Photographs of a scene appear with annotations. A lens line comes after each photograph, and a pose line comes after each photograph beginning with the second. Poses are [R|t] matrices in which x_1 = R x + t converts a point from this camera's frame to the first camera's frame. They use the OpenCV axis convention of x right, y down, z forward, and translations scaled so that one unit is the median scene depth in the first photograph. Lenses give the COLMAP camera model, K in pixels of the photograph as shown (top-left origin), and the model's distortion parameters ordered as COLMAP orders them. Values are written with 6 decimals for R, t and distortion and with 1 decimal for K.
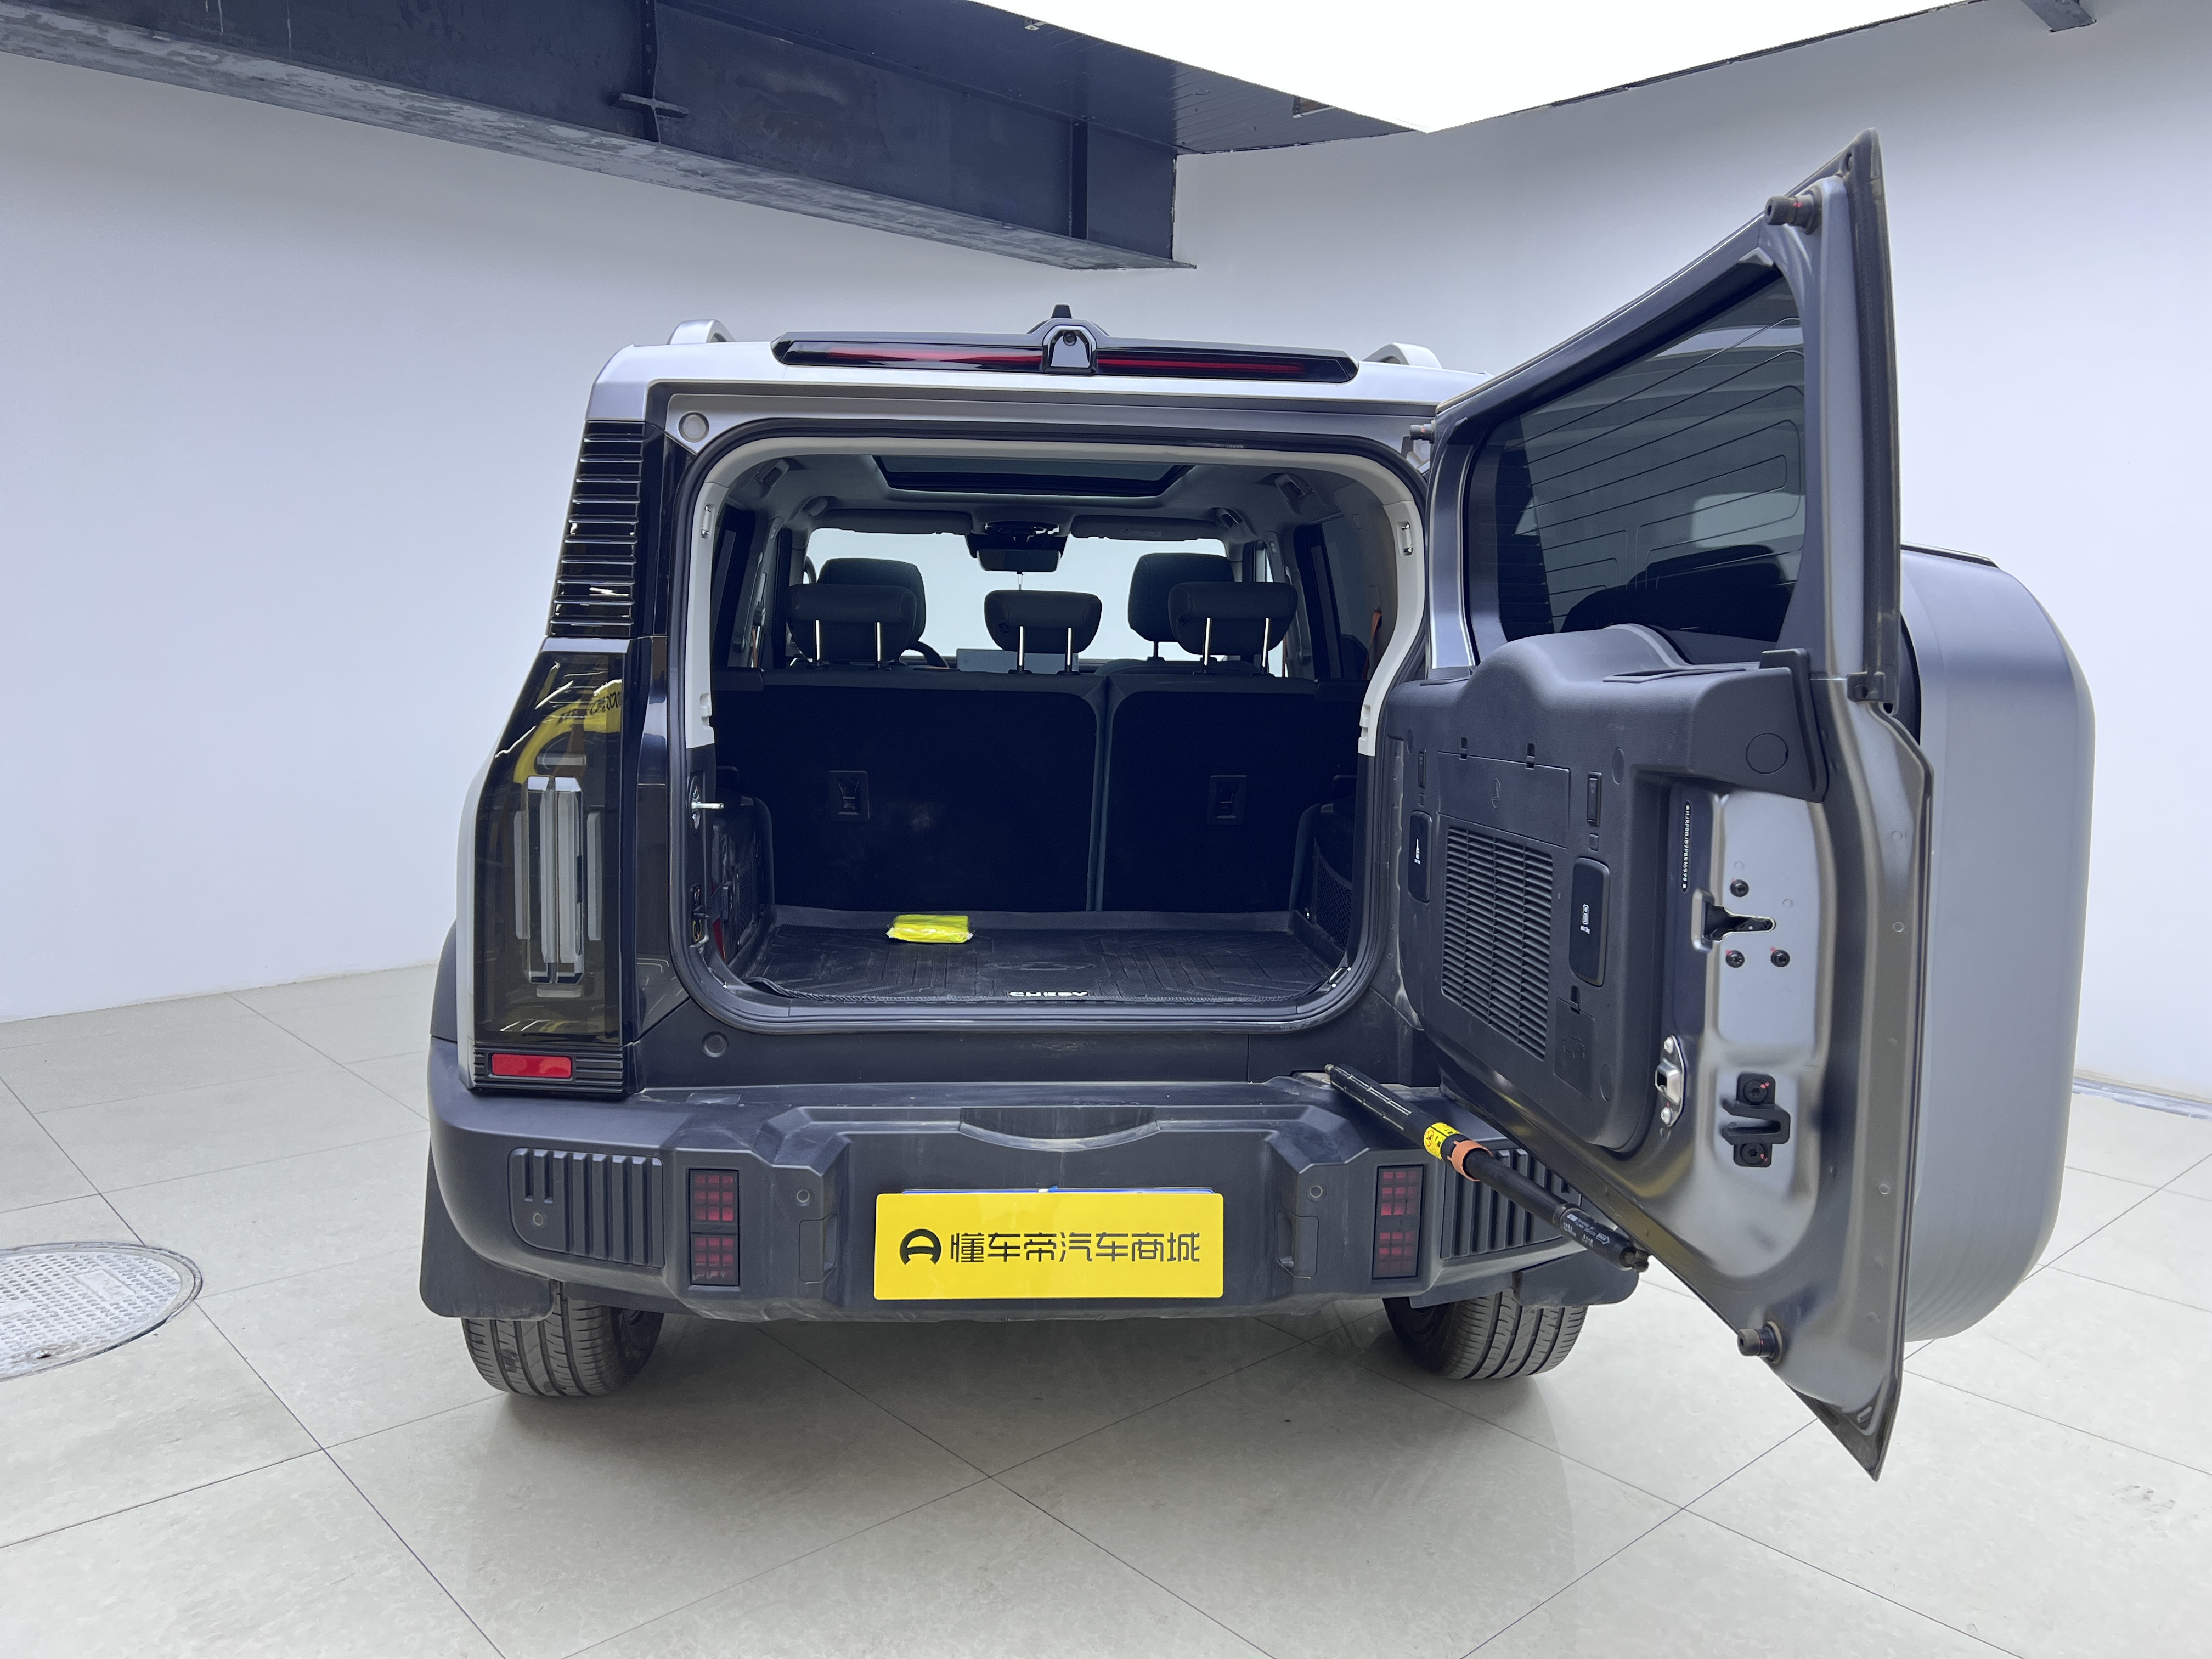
lens RADIAL K [[1674.2, 0, 1100.4], [0, 1674.2, 816.0], [0, 0, 1]] dist [0.054352, -0.056281]
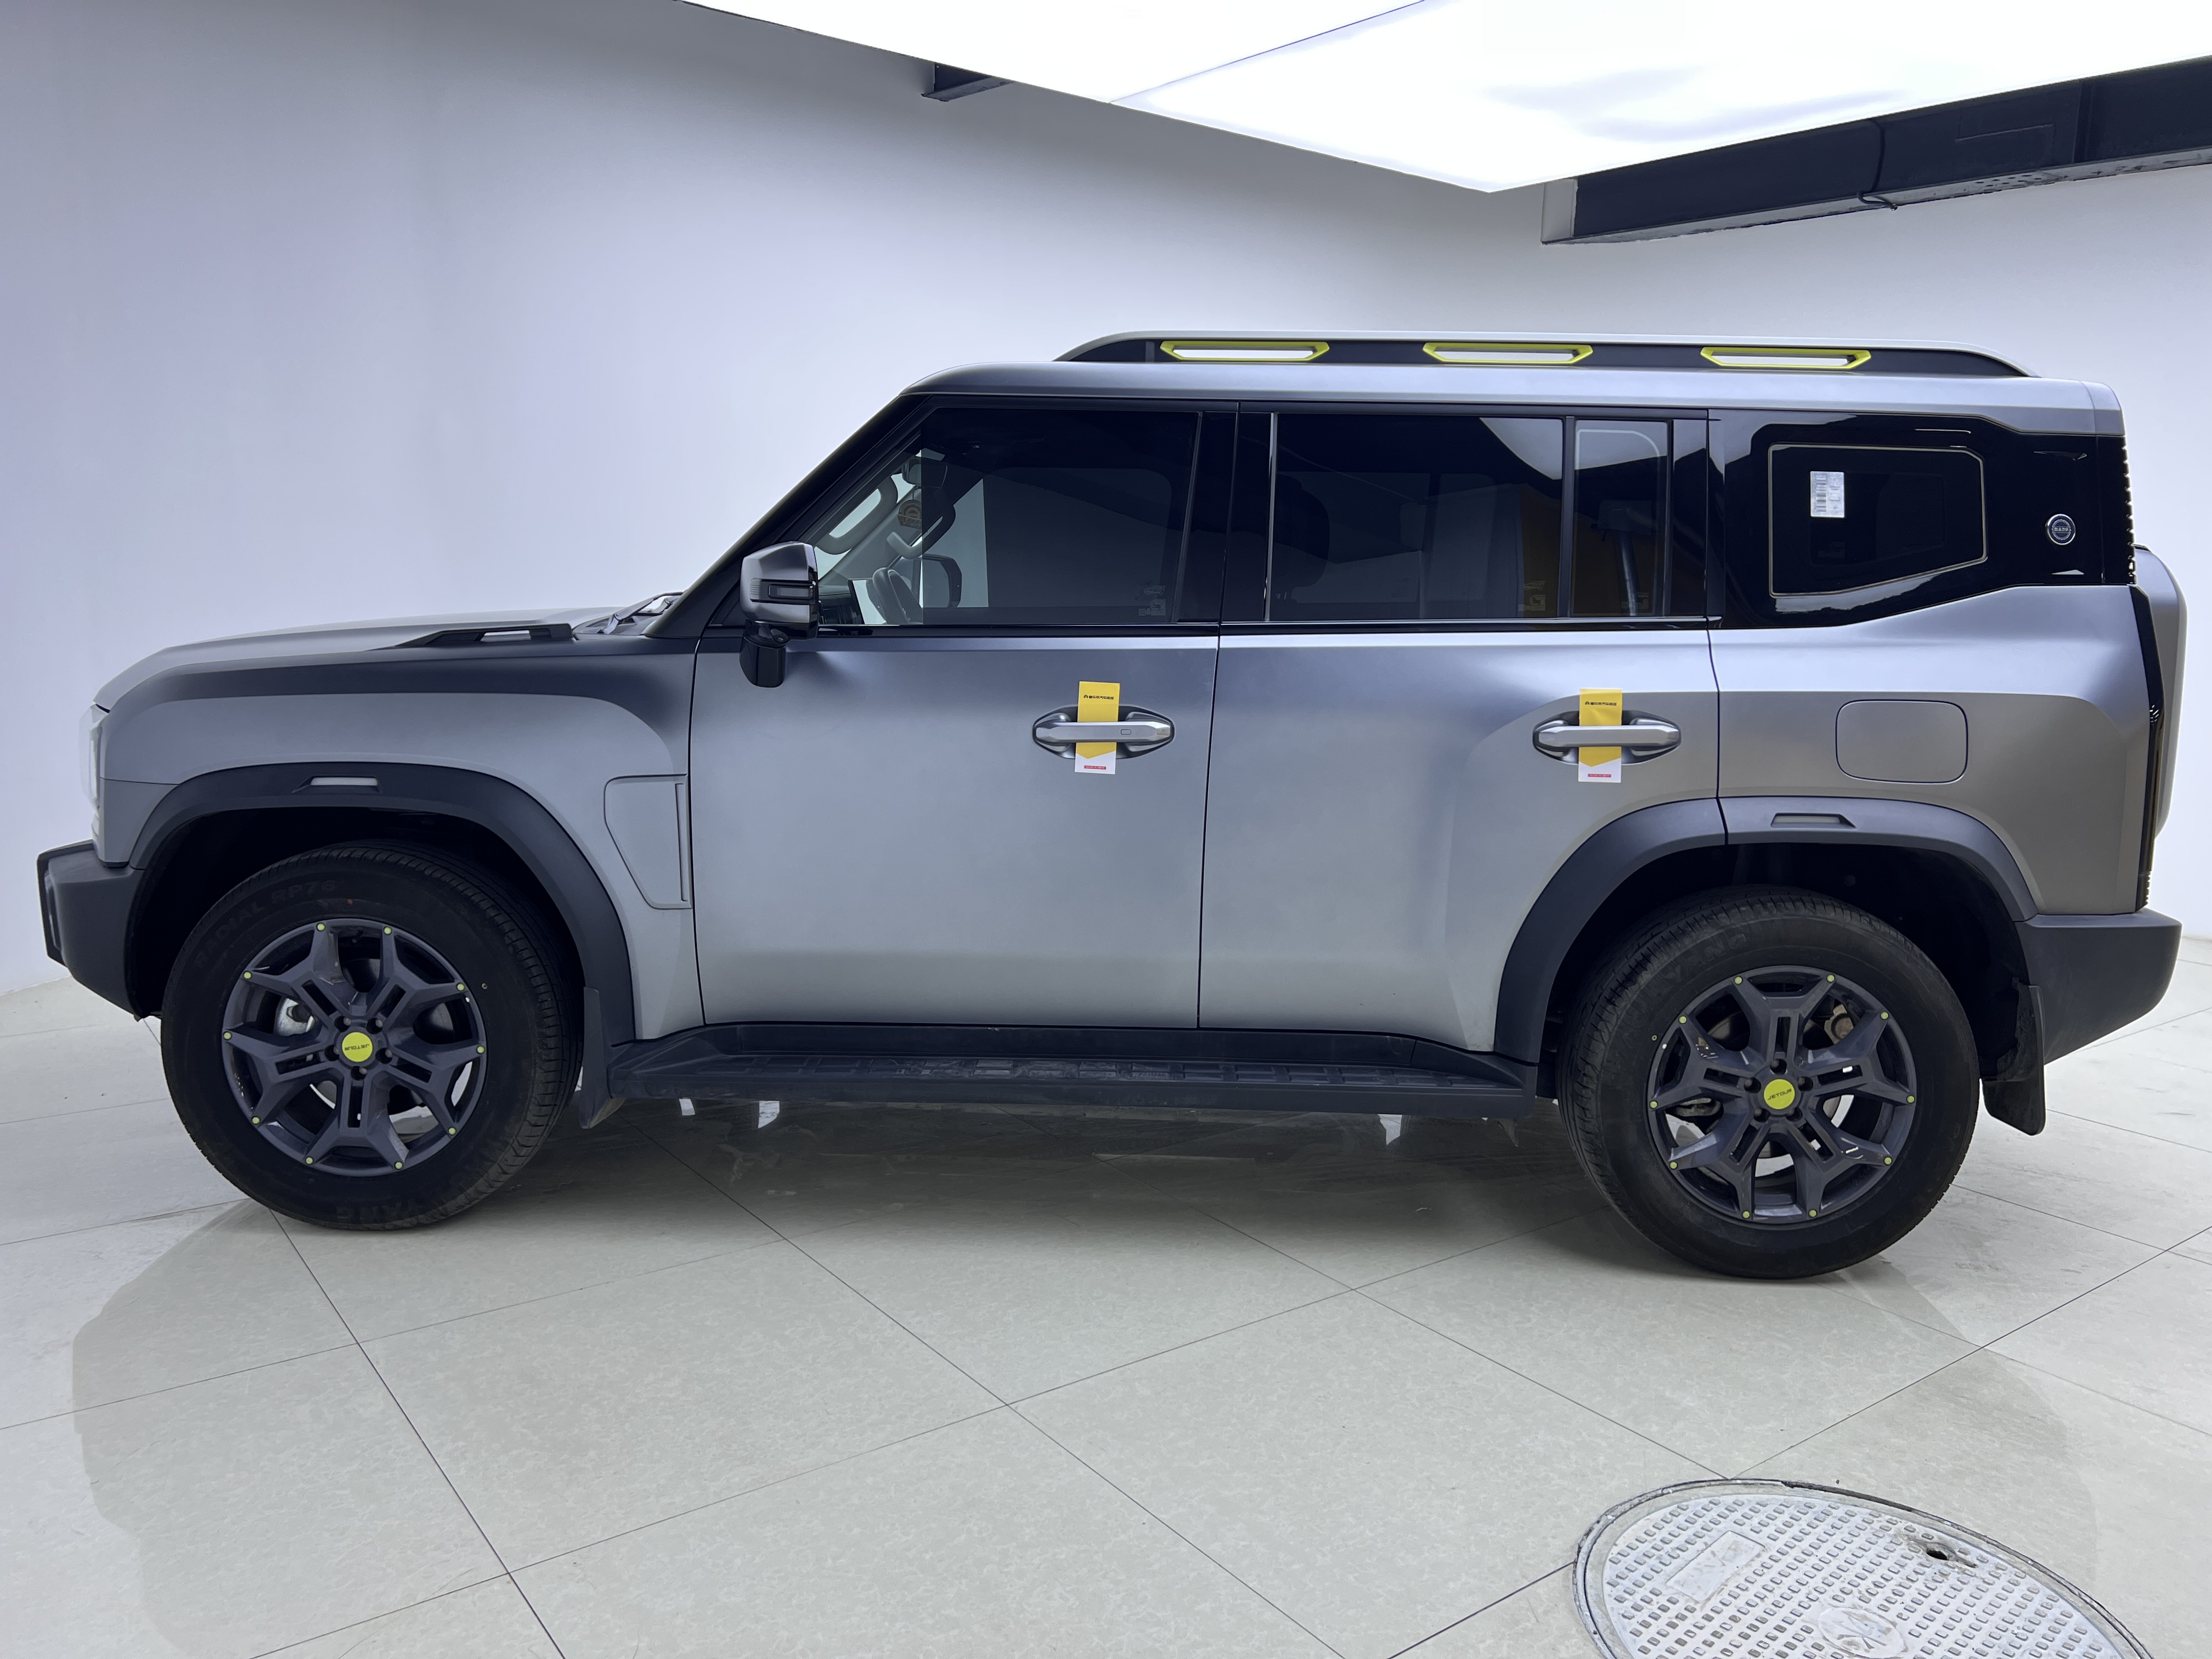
lens RADIAL K [[1651.8, 0, 1103.0], [0, 1651.8, 819.1], [0, 0, 1]] dist [0.037704, -0.035286]
pose [[0.077481, -0.158328, 0.984342, -1.601516], [0.093972, 0.984074, 0.150888, -0.179976], [-0.992555, 0.080809, 0.091125, 1.532644]]
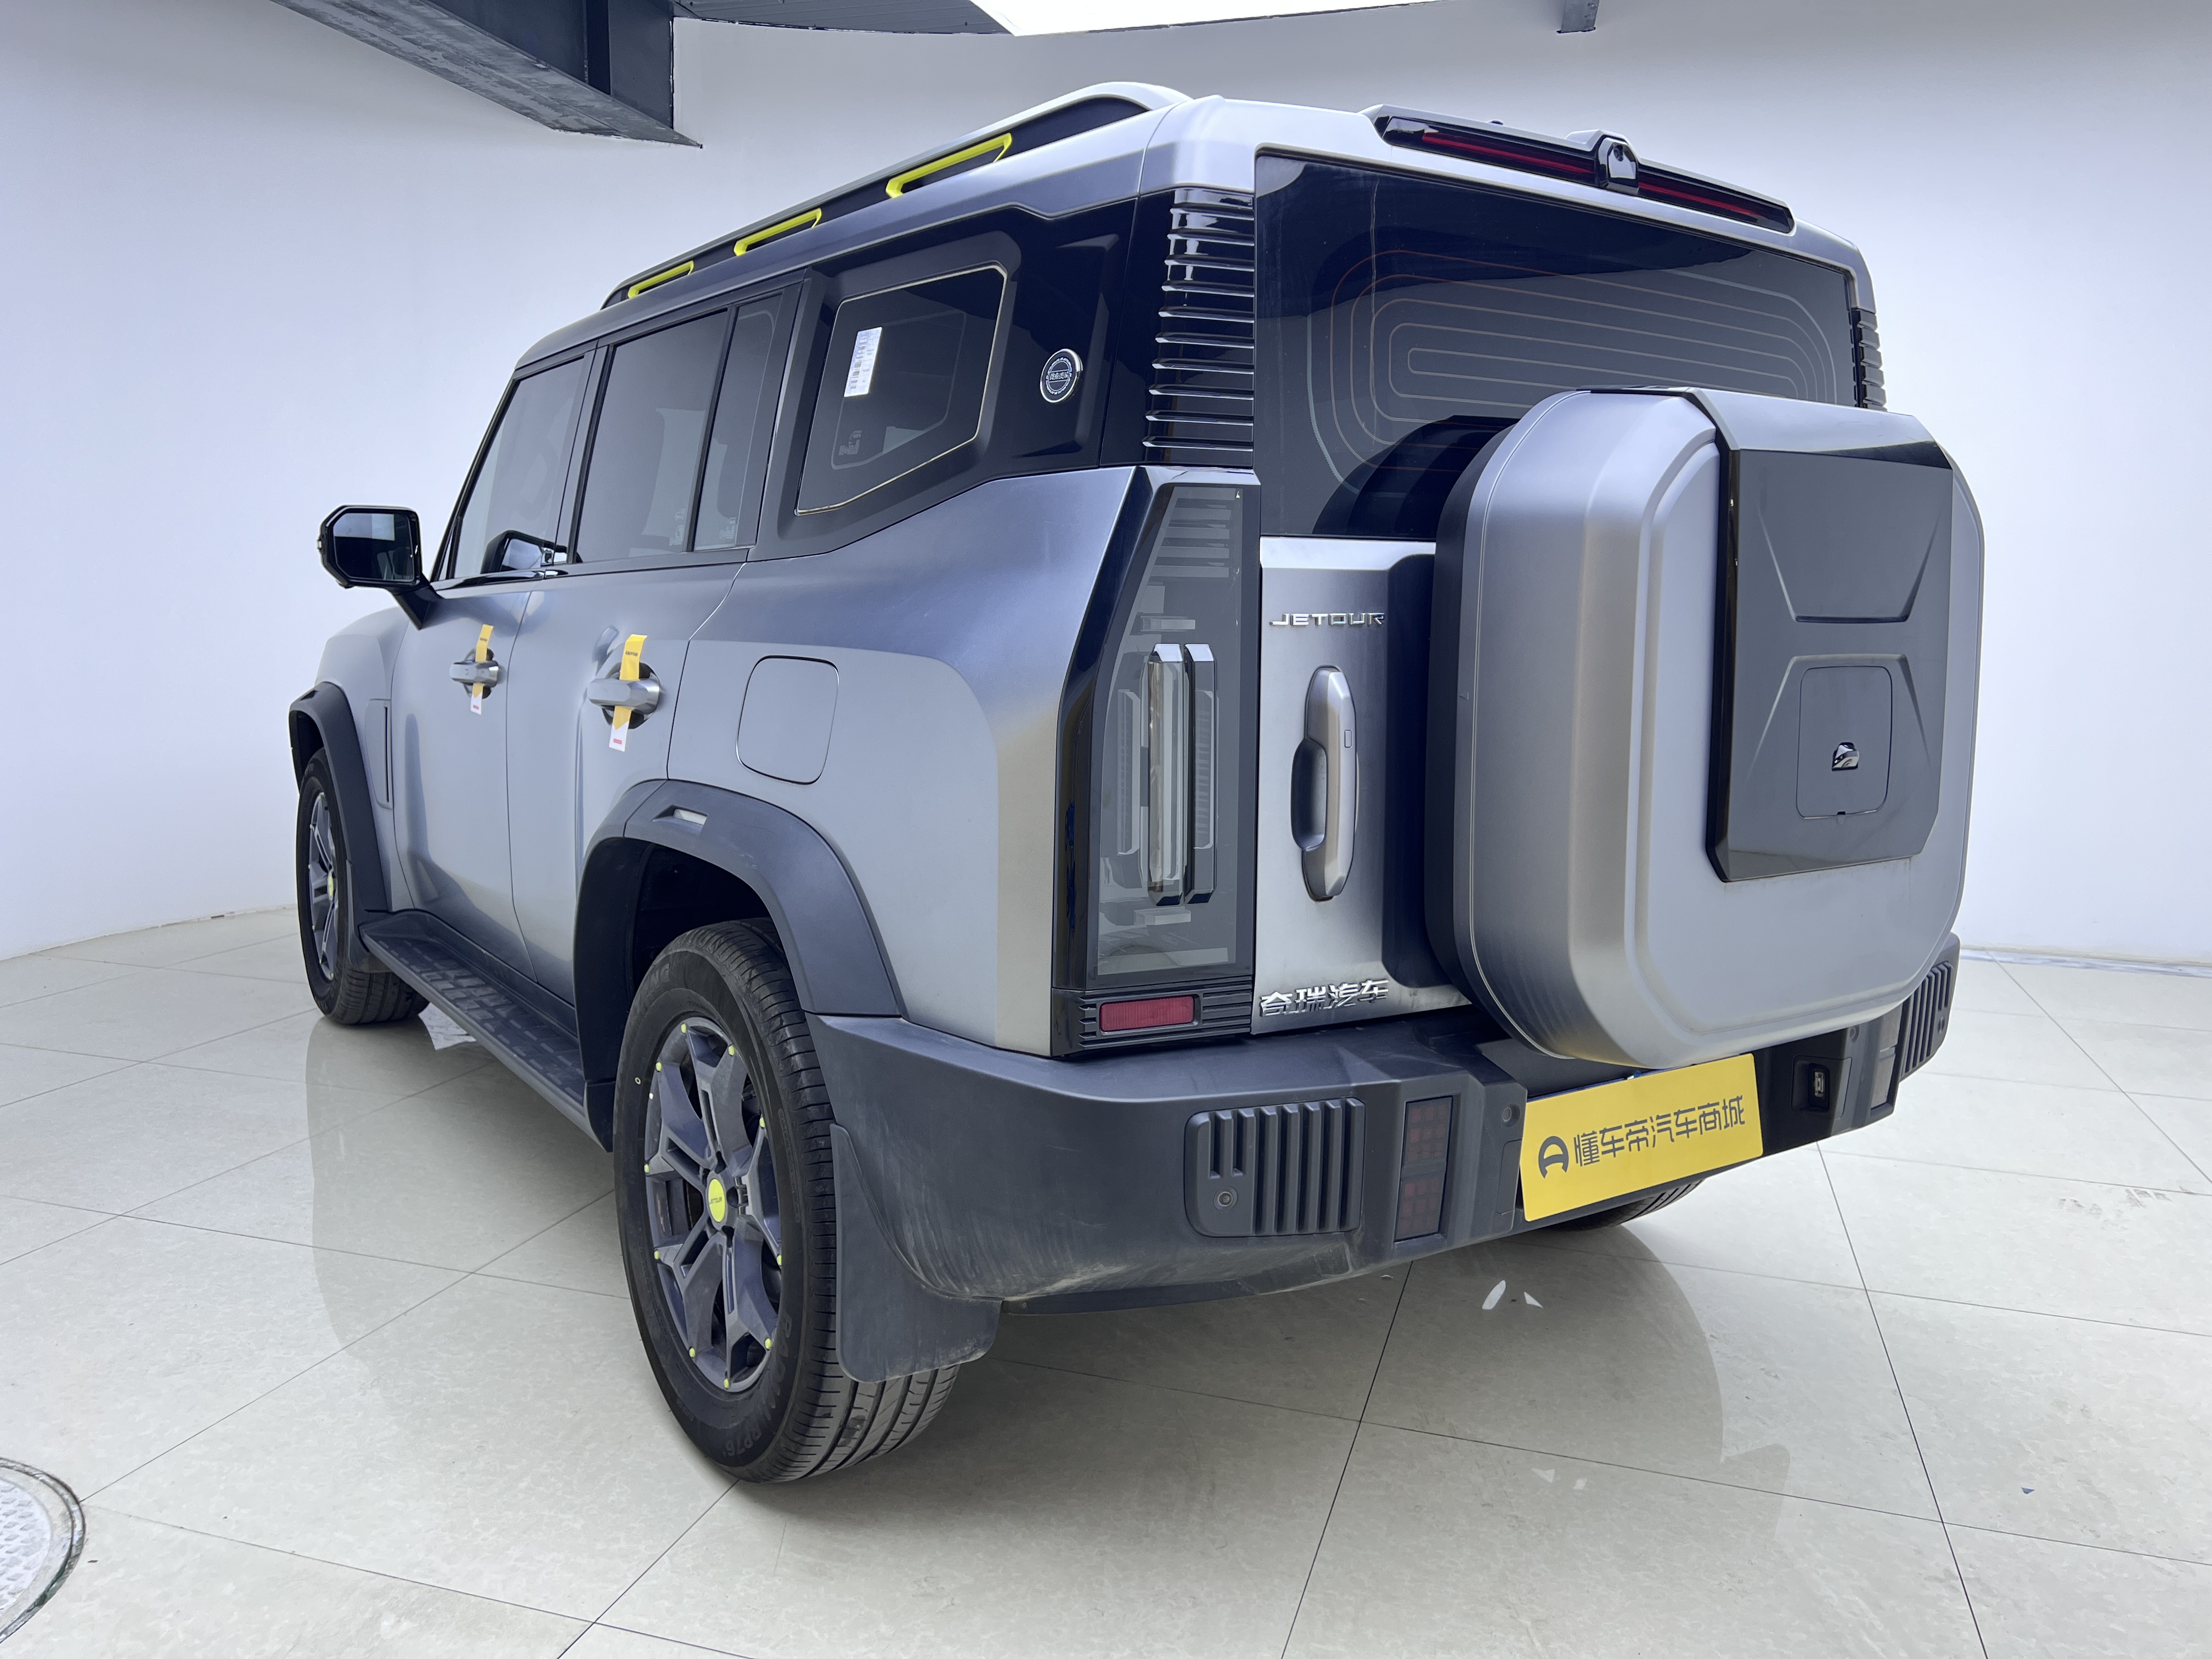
lens RADIAL K [[1674.2, 0, 1100.4], [0, 1674.2, 816.0], [0, 0, 1]] dist [0.054352, -0.056281]
pose [[0.862217, -0.072830, 0.501276, -0.656632], [0.060448, 0.997332, 0.040928, 0.020611], [-0.502919, -0.004988, 0.864319, 0.300847]]
